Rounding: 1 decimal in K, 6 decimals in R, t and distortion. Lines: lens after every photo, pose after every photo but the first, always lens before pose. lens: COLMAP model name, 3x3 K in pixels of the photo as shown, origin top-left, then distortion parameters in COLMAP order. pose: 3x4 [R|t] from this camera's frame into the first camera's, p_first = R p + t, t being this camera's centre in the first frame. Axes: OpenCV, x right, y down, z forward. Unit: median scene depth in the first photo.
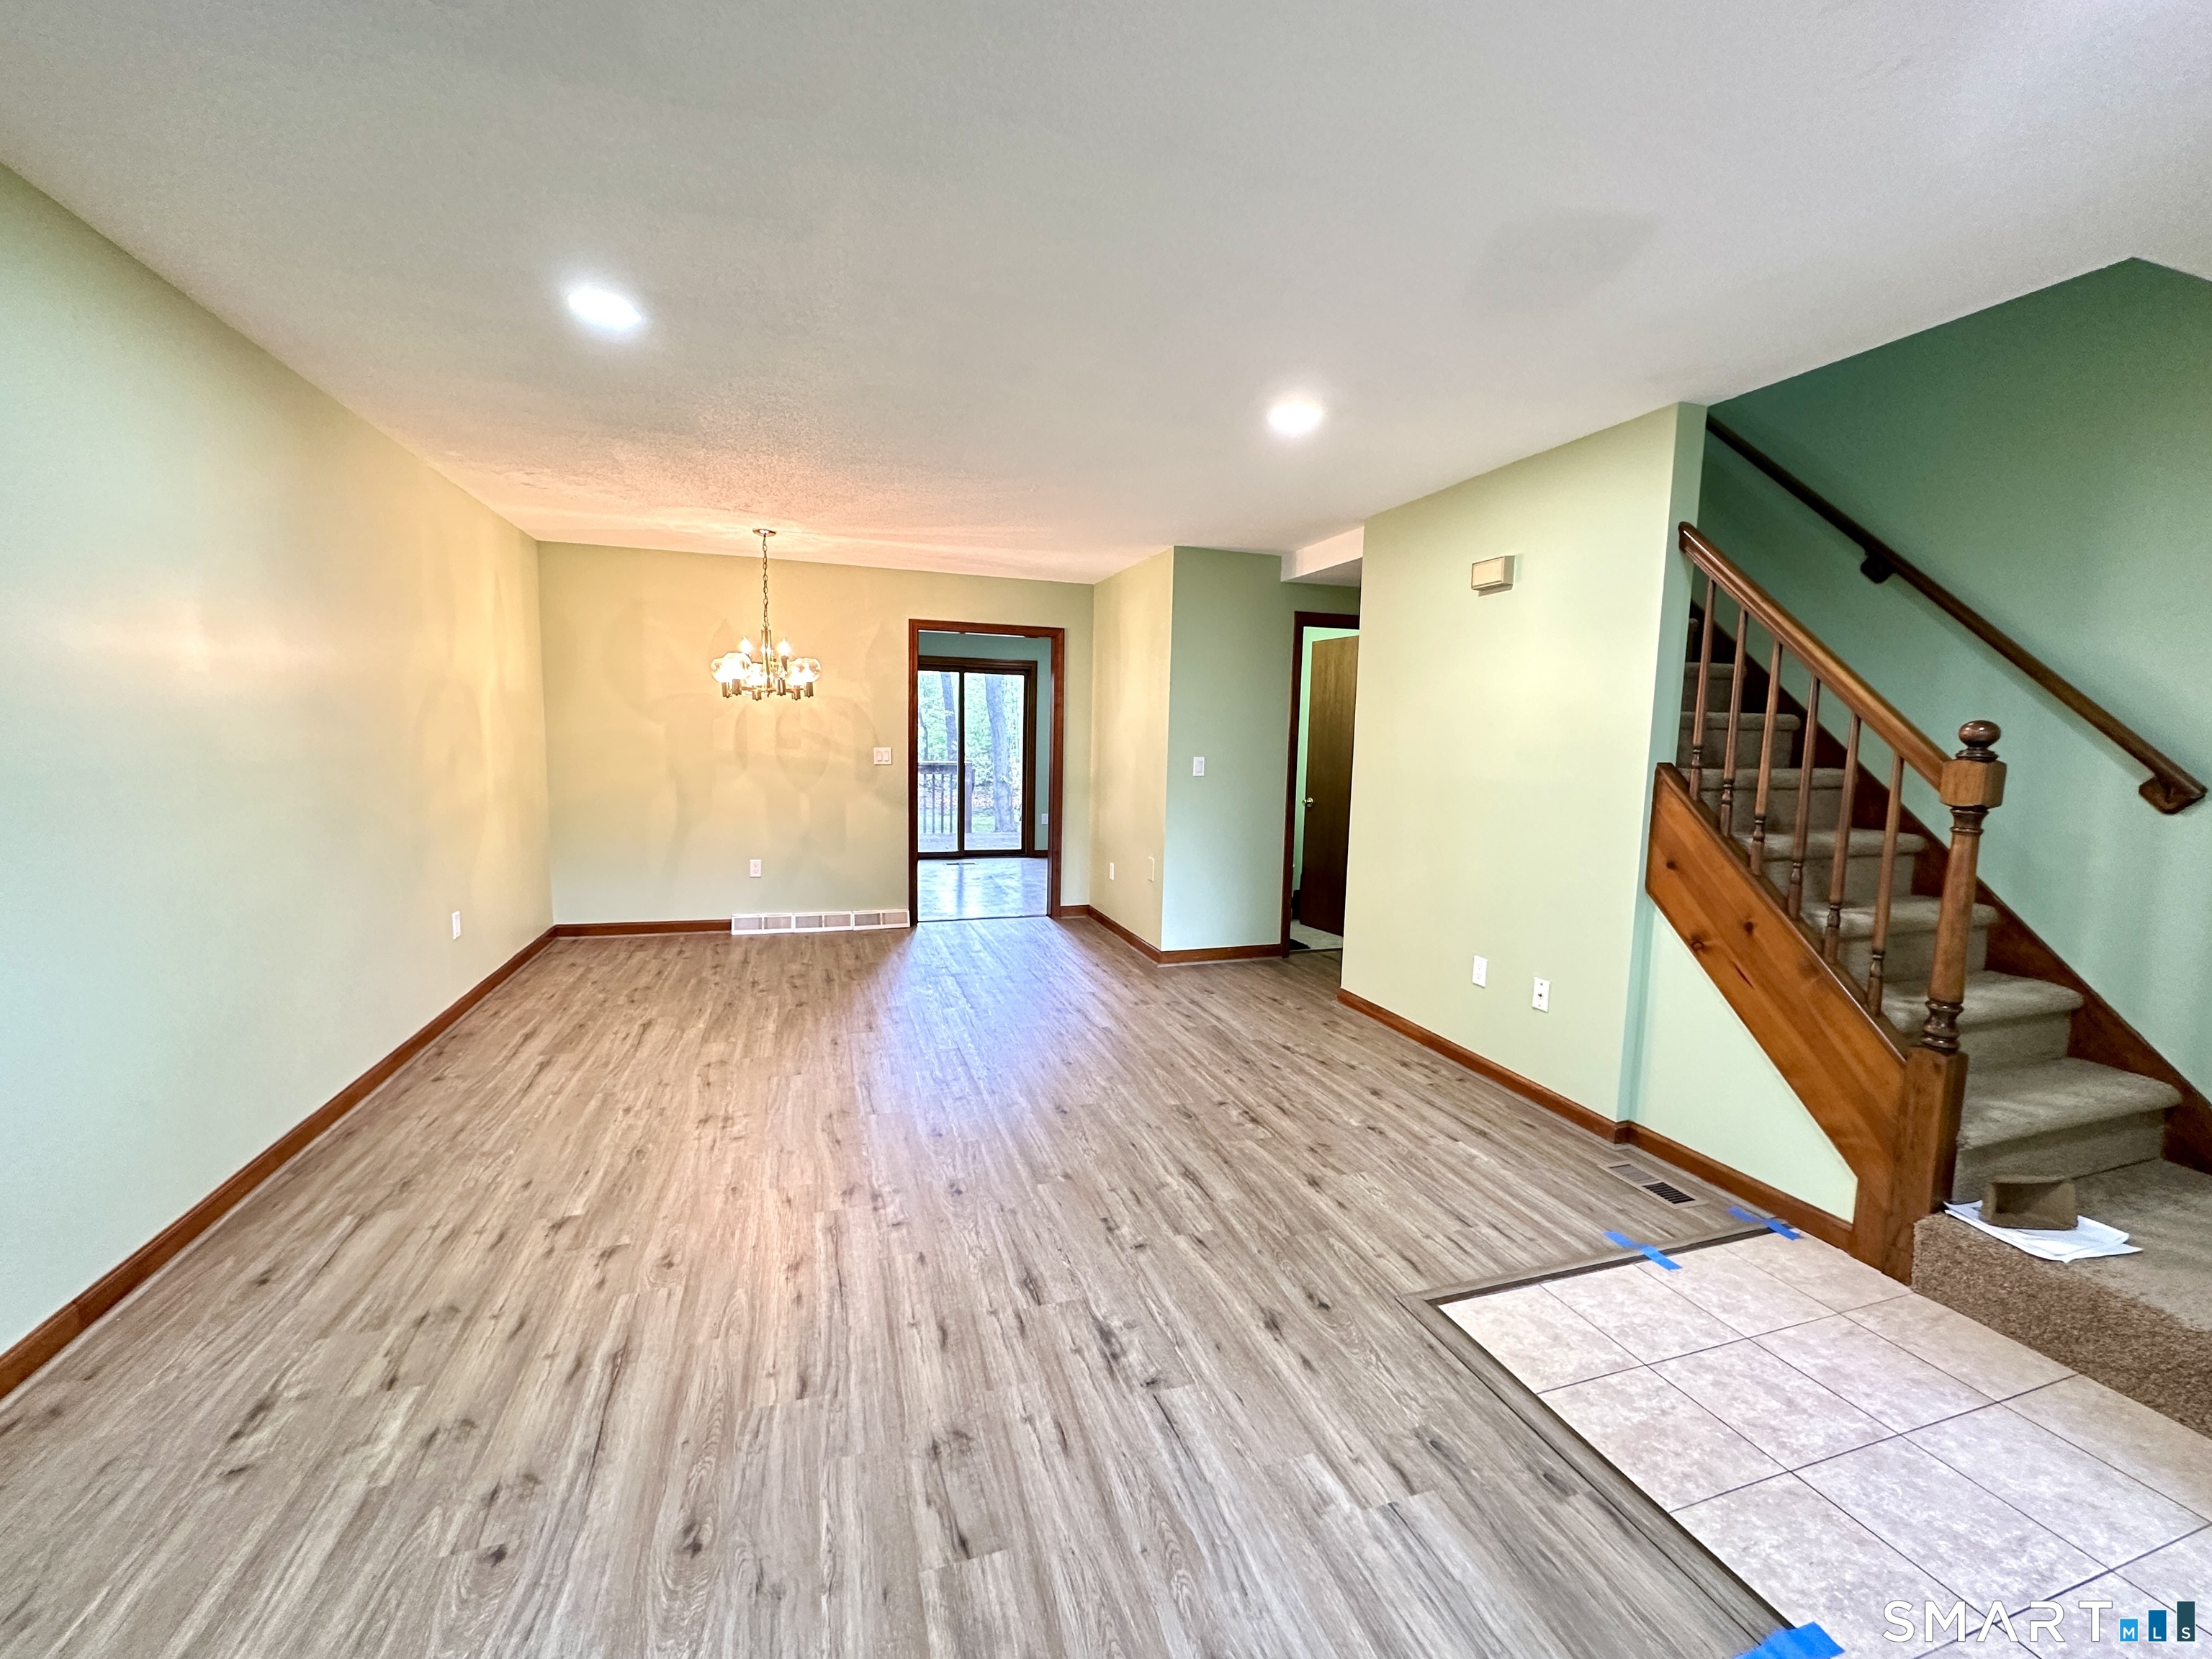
lens RADIAL K [[892.7, 0, 1106.0], [0, 892.7, 829.5], [0, 0, 1]] dist [0.000708, 0.000080]
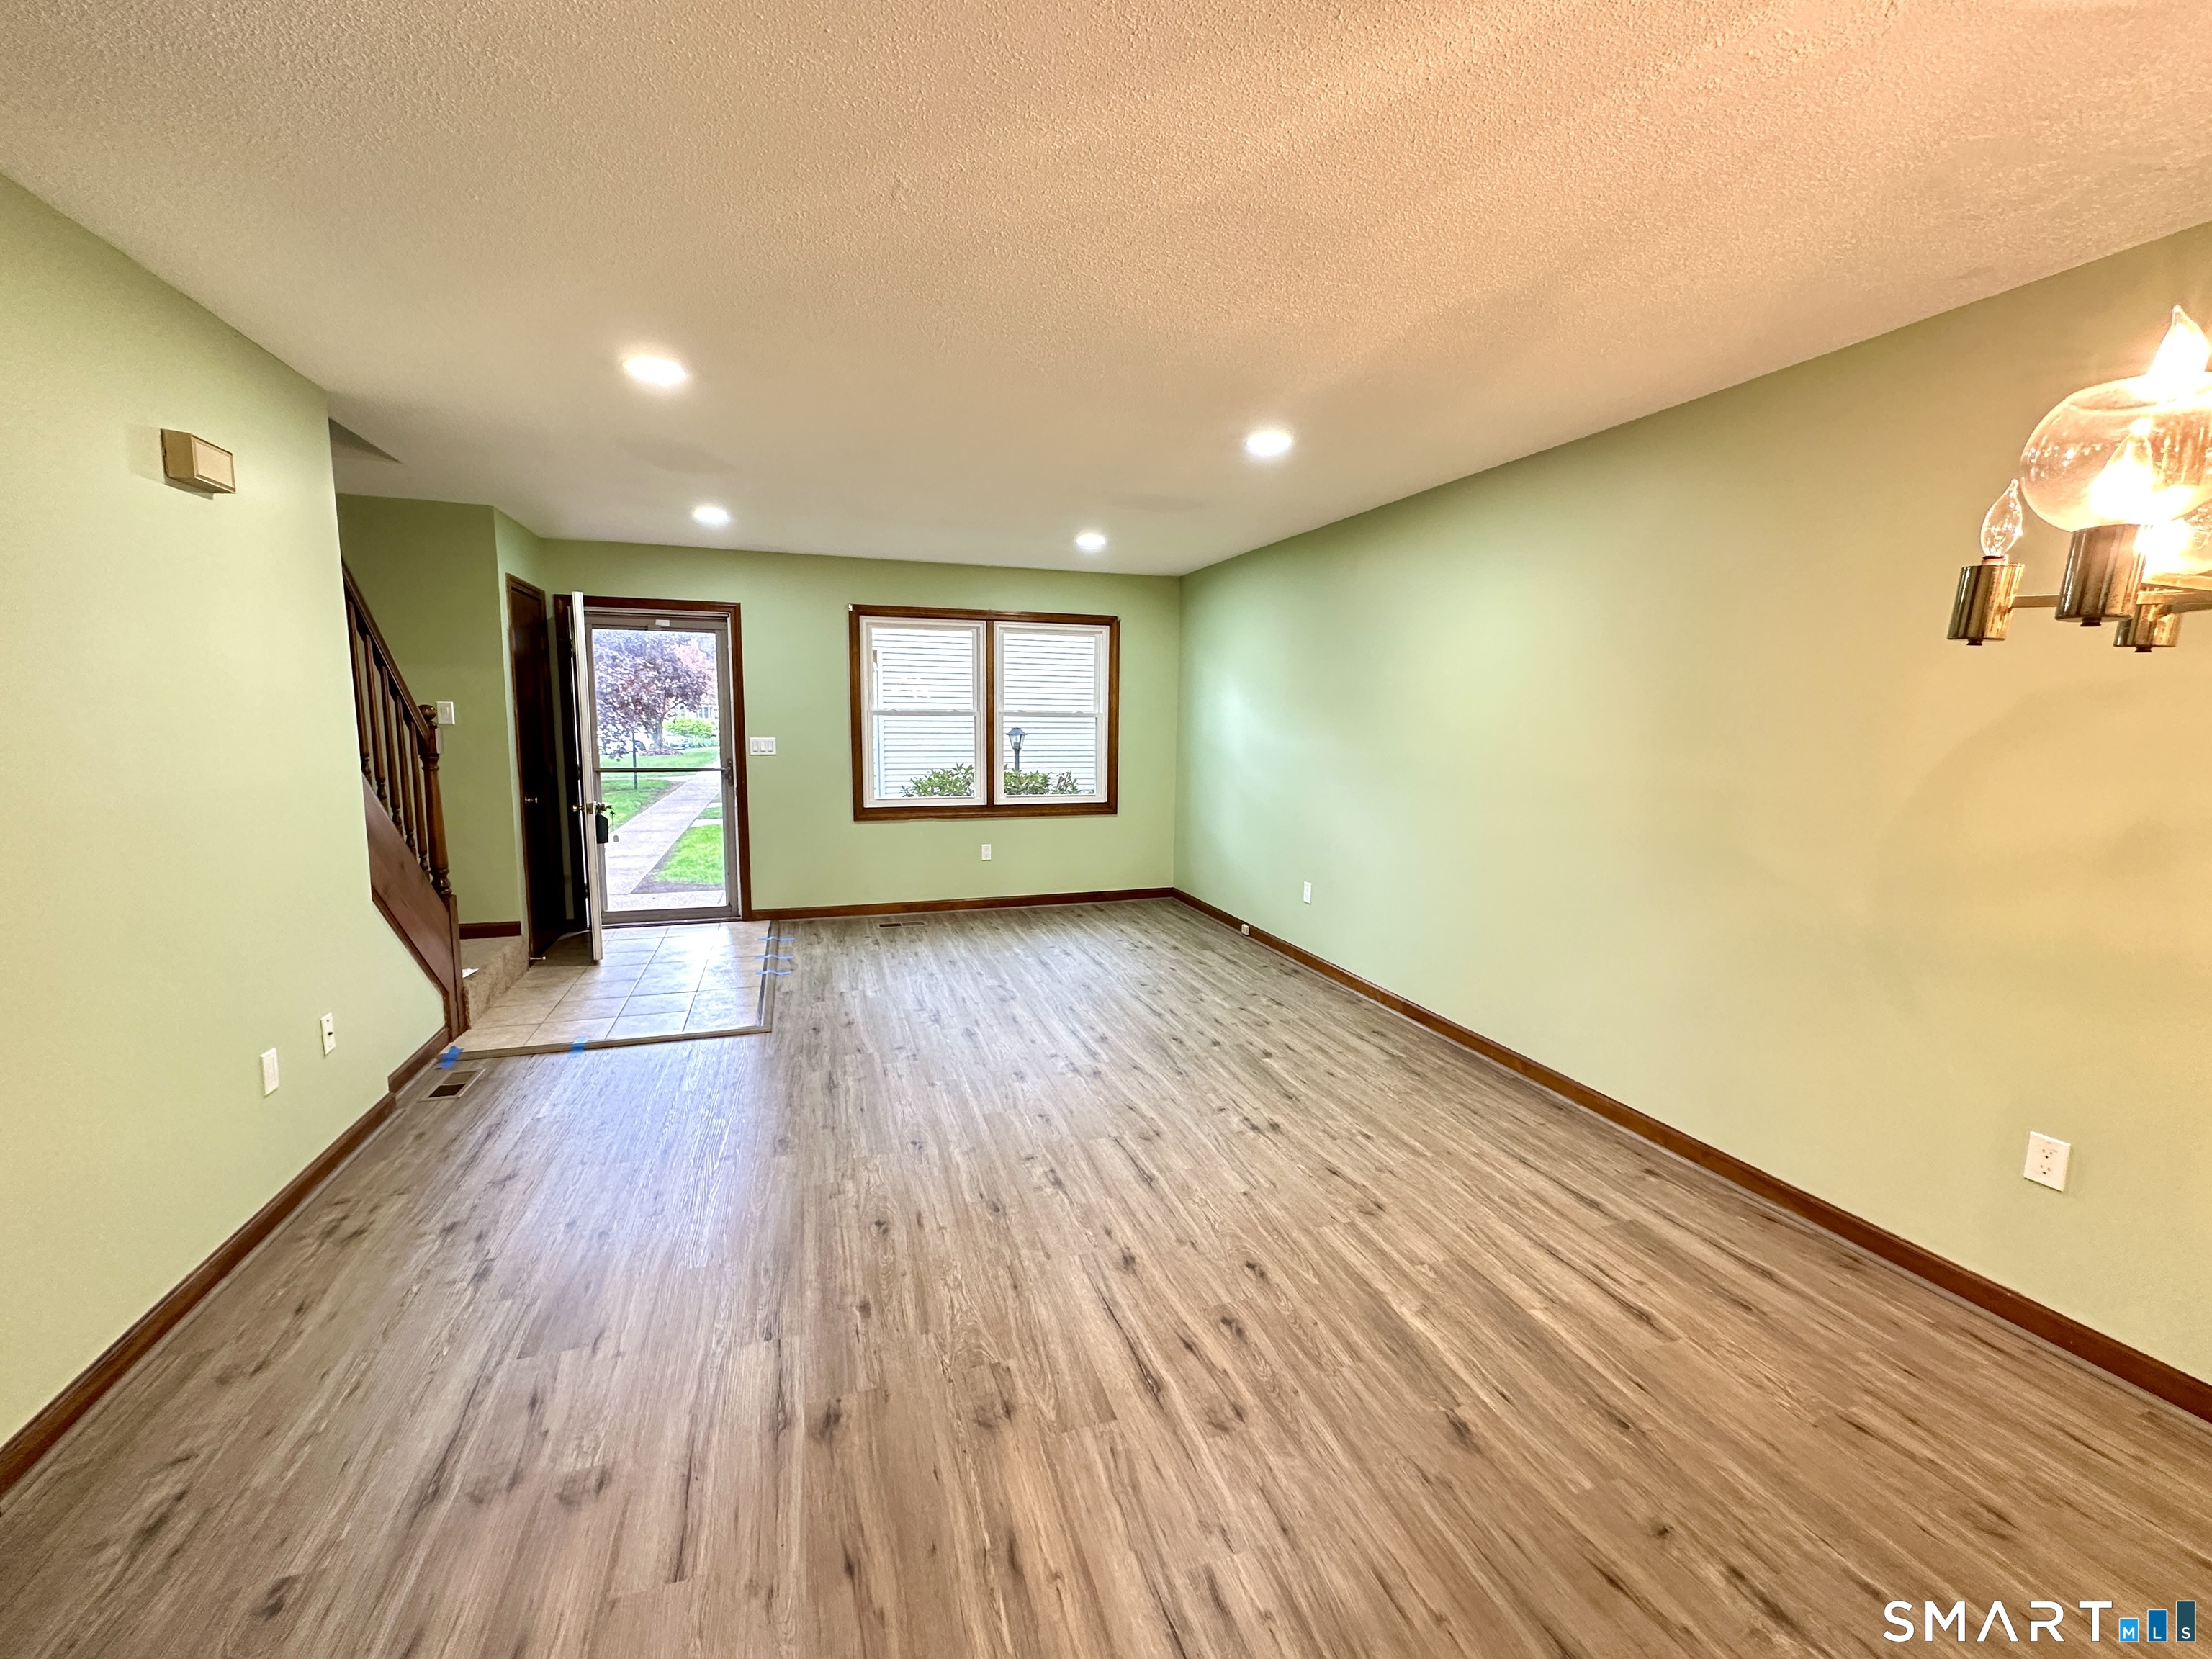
lens RADIAL K [[892.7, 0, 1106.0], [0, 892.7, 829.5], [0, 0, 1]] dist [0.000708, 0.000080]
pose [[-0.999460, -0.032045, -0.007218, -0.275659], [-0.032845, 0.971910, 0.233049, -0.269841], [-0.000453, 0.233160, -0.972438, 2.202459]]
